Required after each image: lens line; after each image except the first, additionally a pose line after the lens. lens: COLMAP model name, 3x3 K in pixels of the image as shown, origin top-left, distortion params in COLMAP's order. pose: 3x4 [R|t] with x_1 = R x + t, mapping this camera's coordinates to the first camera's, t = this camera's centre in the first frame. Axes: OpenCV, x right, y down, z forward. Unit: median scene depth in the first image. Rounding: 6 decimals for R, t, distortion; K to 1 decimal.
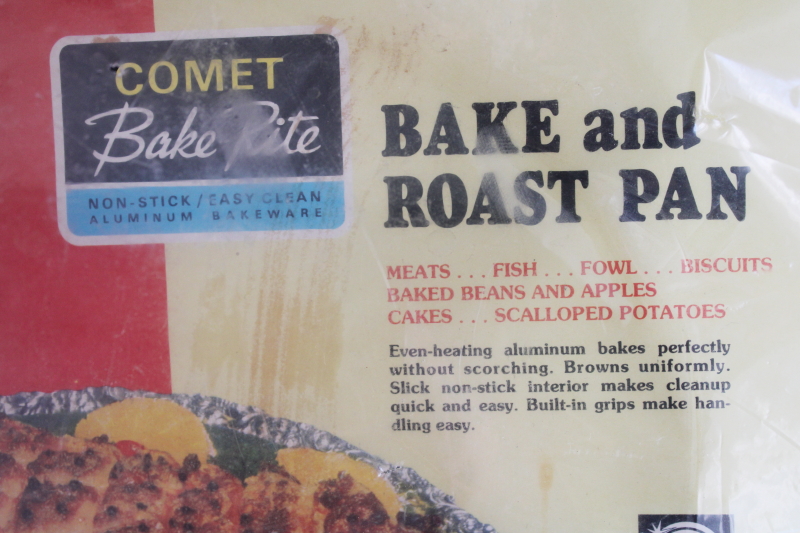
lens RADIAL K [[781.4, 0, 401.6], [0, 781.4, 266.6], [0, 0, 1]] dist [-0.052129, 0.000000]
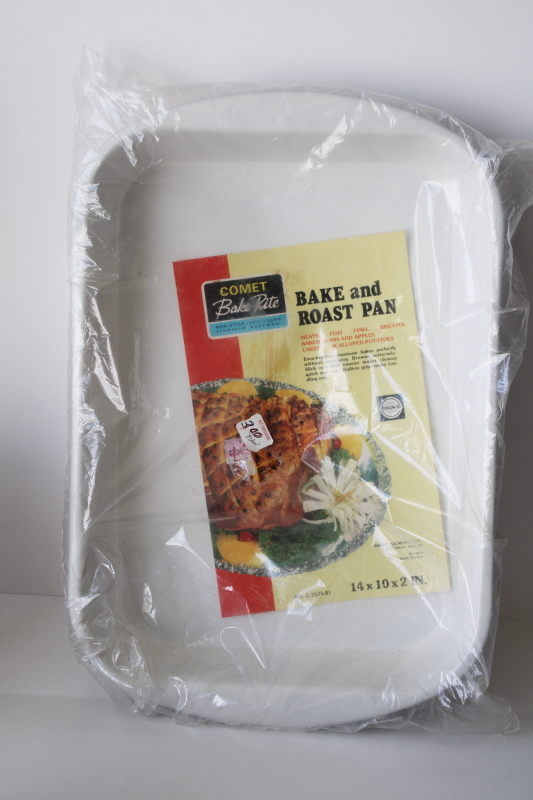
lens RADIAL K [[781.4, 0, 264.0], [0, 781.4, 400.3], [0, 0, 1]] dist [-0.052129, 0.000000]
pose [[0.994824, -0.101575, 0.002633, -0.228632], [0.101601, 0.994733, -0.013543, 0.327932], [-0.001243, 0.013741, 0.999905, -2.621265]]
